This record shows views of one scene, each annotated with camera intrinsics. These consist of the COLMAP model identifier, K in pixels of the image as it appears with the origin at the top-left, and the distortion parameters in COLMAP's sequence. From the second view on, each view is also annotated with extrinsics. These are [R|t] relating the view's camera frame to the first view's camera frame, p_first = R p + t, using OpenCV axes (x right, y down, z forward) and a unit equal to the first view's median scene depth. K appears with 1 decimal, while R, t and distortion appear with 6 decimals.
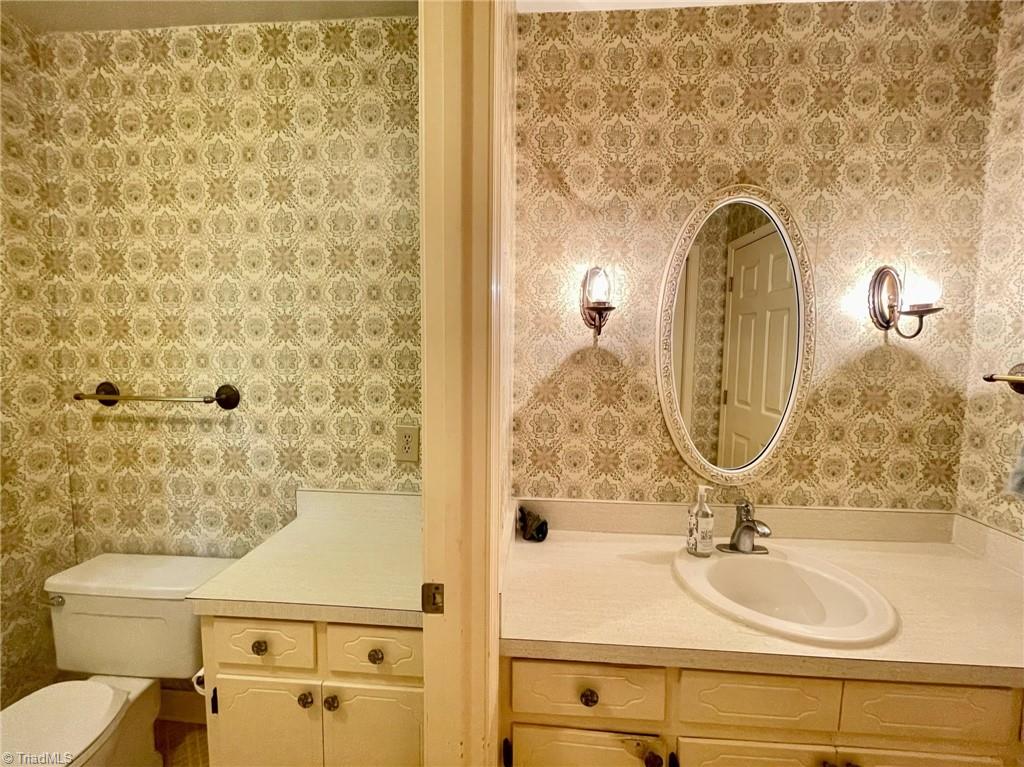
lens RADIAL K [[417.4, 0, 510.8], [0, 417.4, 381.0], [0, 0, 1]] dist [0.001021, 0.000442]
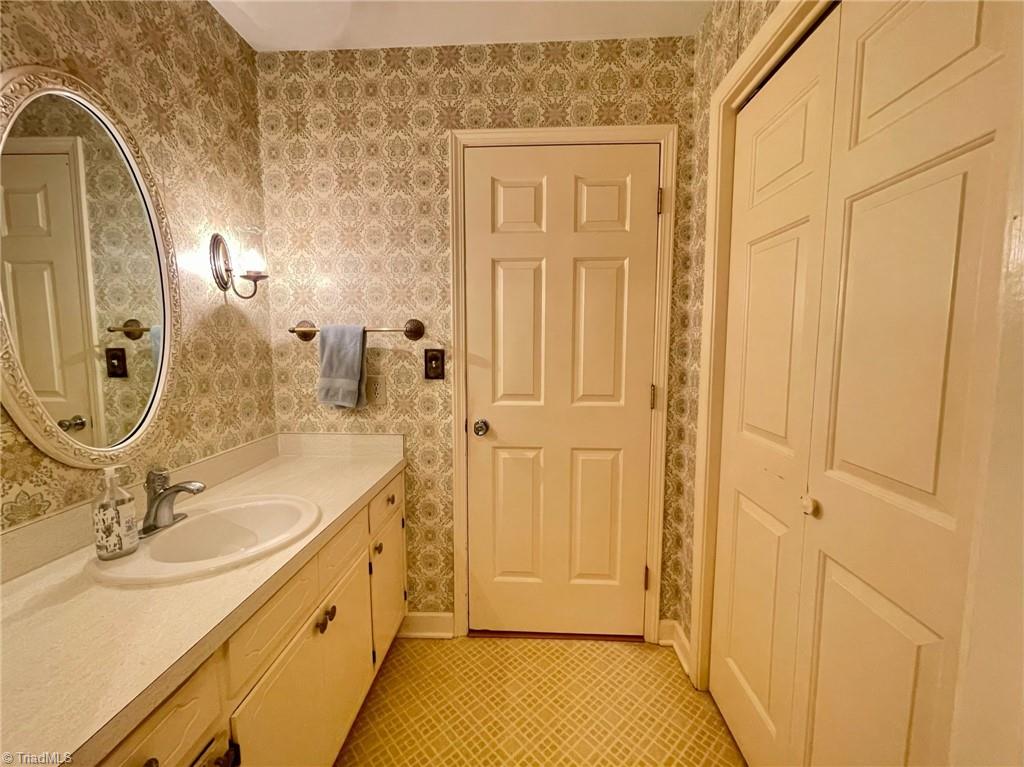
lens RADIAL K [[417.4, 0, 510.8], [0, 417.4, 381.0], [0, 0, 1]] dist [0.001021, 0.000442]
pose [[-0.014531, -0.101789, 0.994700, -0.288144], [0.082182, 0.991318, 0.102643, 0.072194], [-0.996511, 0.083238, -0.006039, 0.245857]]
